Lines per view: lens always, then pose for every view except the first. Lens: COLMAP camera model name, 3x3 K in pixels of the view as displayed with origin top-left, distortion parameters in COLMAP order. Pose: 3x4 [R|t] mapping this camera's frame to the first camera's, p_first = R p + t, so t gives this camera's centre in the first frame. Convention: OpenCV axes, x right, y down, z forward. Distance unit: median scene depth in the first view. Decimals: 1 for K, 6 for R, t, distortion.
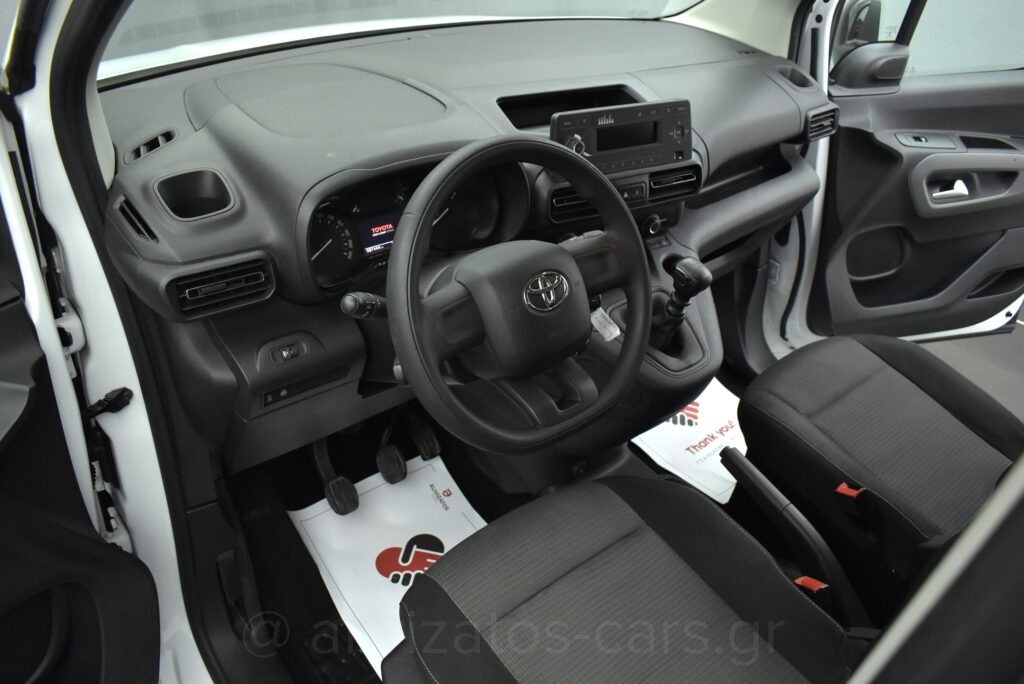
lens RADIAL K [[784.8, 0, 512.0], [0, 784.8, 342.0], [0, 0, 1]] dist [-0.095971, 0.006159]
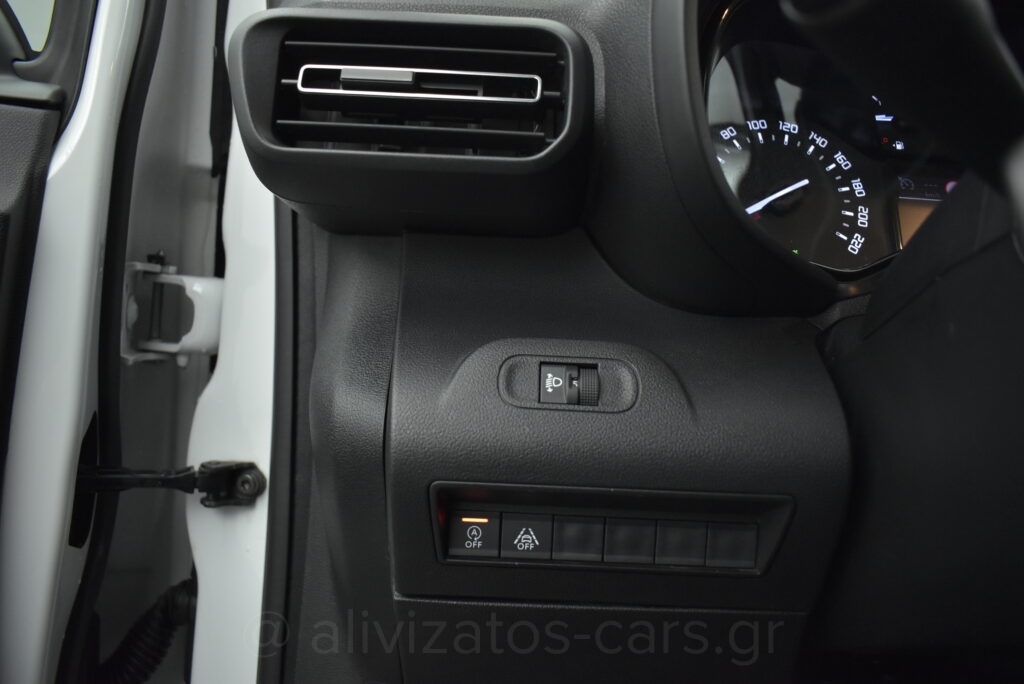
lens RADIAL K [[784.8, 0, 512.0], [0, 784.8, 342.0], [0, 0, 1]] dist [-0.095971, 0.006159]
pose [[0.769644, 0.048765, -0.636609, -0.097184], [-0.349915, 0.866219, -0.356685, 0.092413], [0.534049, 0.497280, 0.683743, 0.648684]]
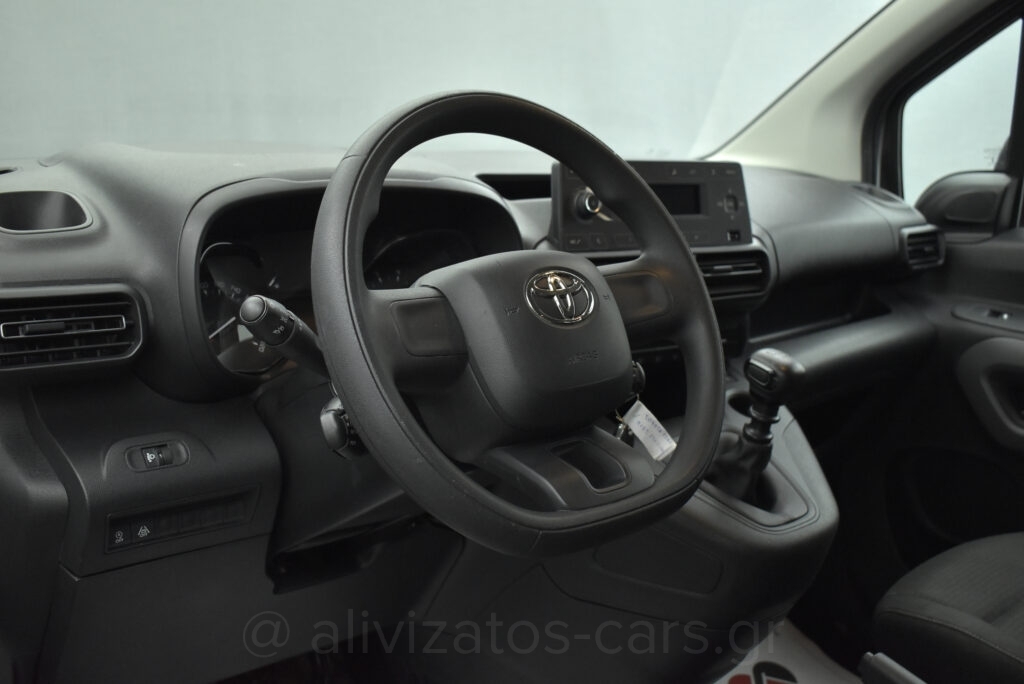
lens RADIAL K [[1073.7, 0, 512.0], [0, 1073.7, 342.0], [0, 0, 1]] dist [-0.089126, -0.011774]
pose [[0.999018, -0.040477, 0.018040, -0.009757], [0.044302, 0.921866, -0.384968, 0.224799], [-0.001048, 0.385389, 0.922753, 0.144364]]
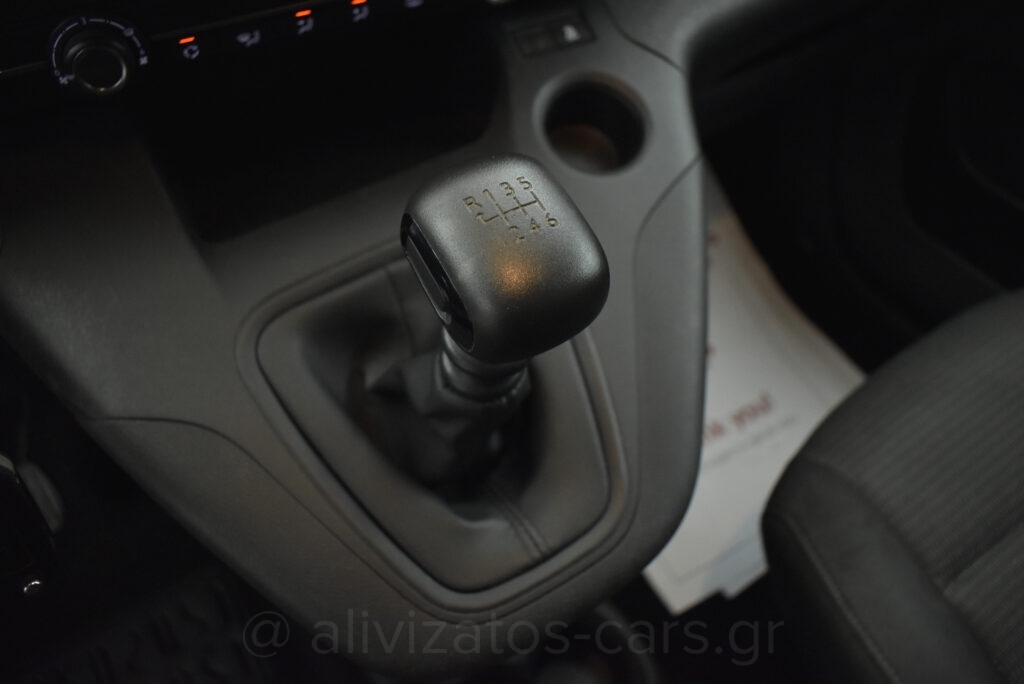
lens RADIAL K [[784.8, 0, 512.0], [0, 784.8, 342.0], [0, 0, 1]] dist [-0.095971, 0.006159]
pose [[0.991316, 0.070617, -0.110931, 0.246696], [-0.032072, 0.947938, 0.316836, -0.124332], [0.127530, -0.310527, 0.941971, 0.788528]]
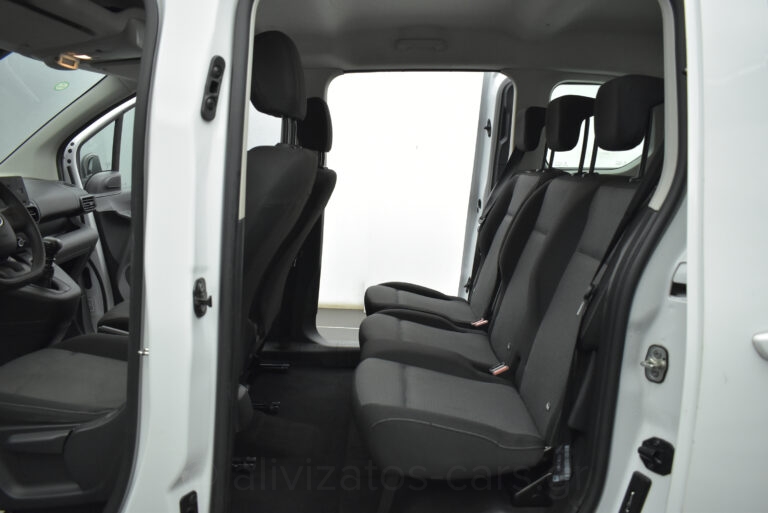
lens RADIAL K [[588.6, 0, 384.0], [0, 588.6, 256.5], [0, 0, 1]] dist [-0.095971, 0.006159]
pose [[0.621851, -0.171542, 0.764117, -0.353085], [0.447865, 0.878309, -0.167302, 0.554275], [-0.642432, 0.446258, 0.623005, -0.439980]]
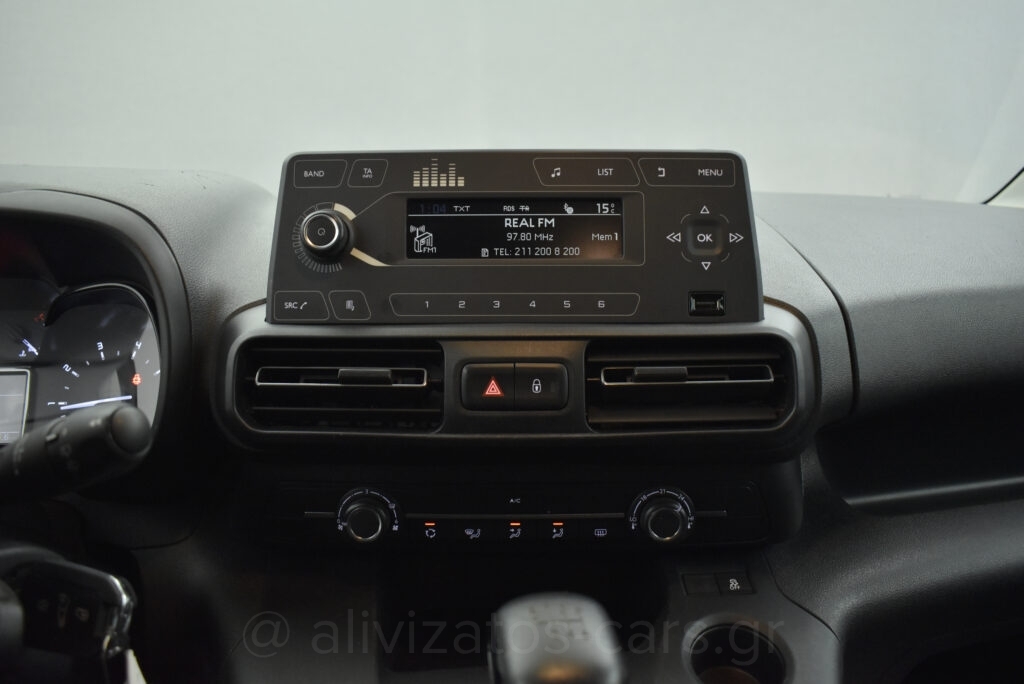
lens RADIAL K [[784.8, 0, 512.0], [0, 784.8, 342.0], [0, 0, 1]] dist [-0.095971, 0.006159]
pose [[0.852533, 0.011780, -0.522541, 0.333658], [-0.241720, 0.895296, -0.374187, -0.081627], [0.463421, 0.445315, 0.766117, 0.740093]]
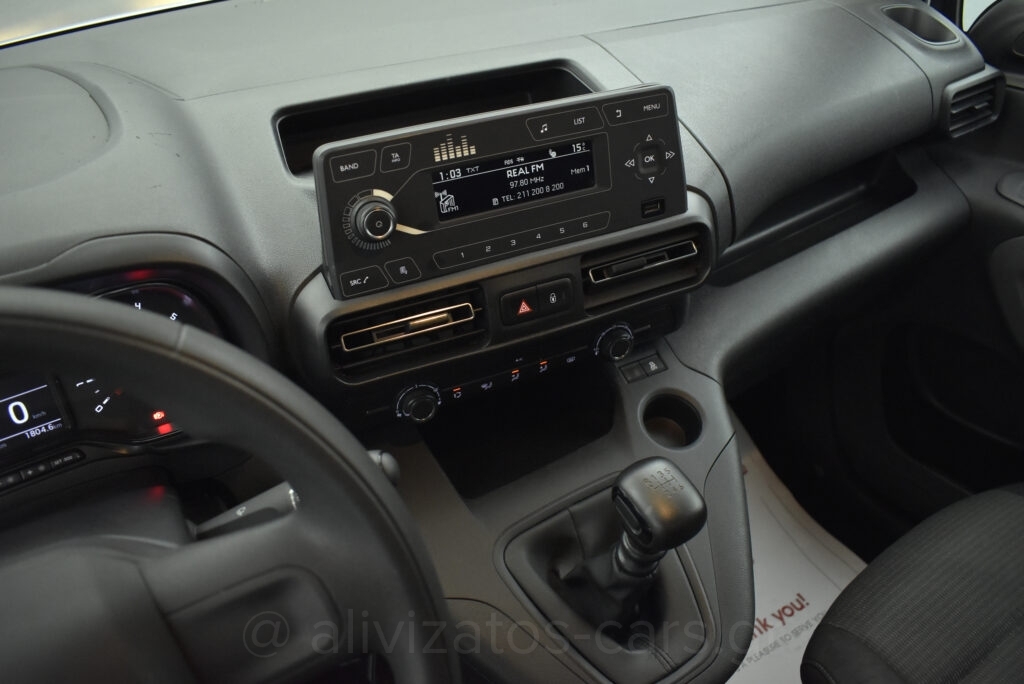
lens RADIAL K [[784.8, 0, 512.0], [0, 784.8, 342.0], [0, 0, 1]] dist [-0.095971, 0.006159]
pose [[0.988200, -0.012322, -0.152672, 0.210308], [0.017106, 0.999402, 0.030060, -0.183885], [0.152210, -0.032317, 0.987820, 0.551296]]
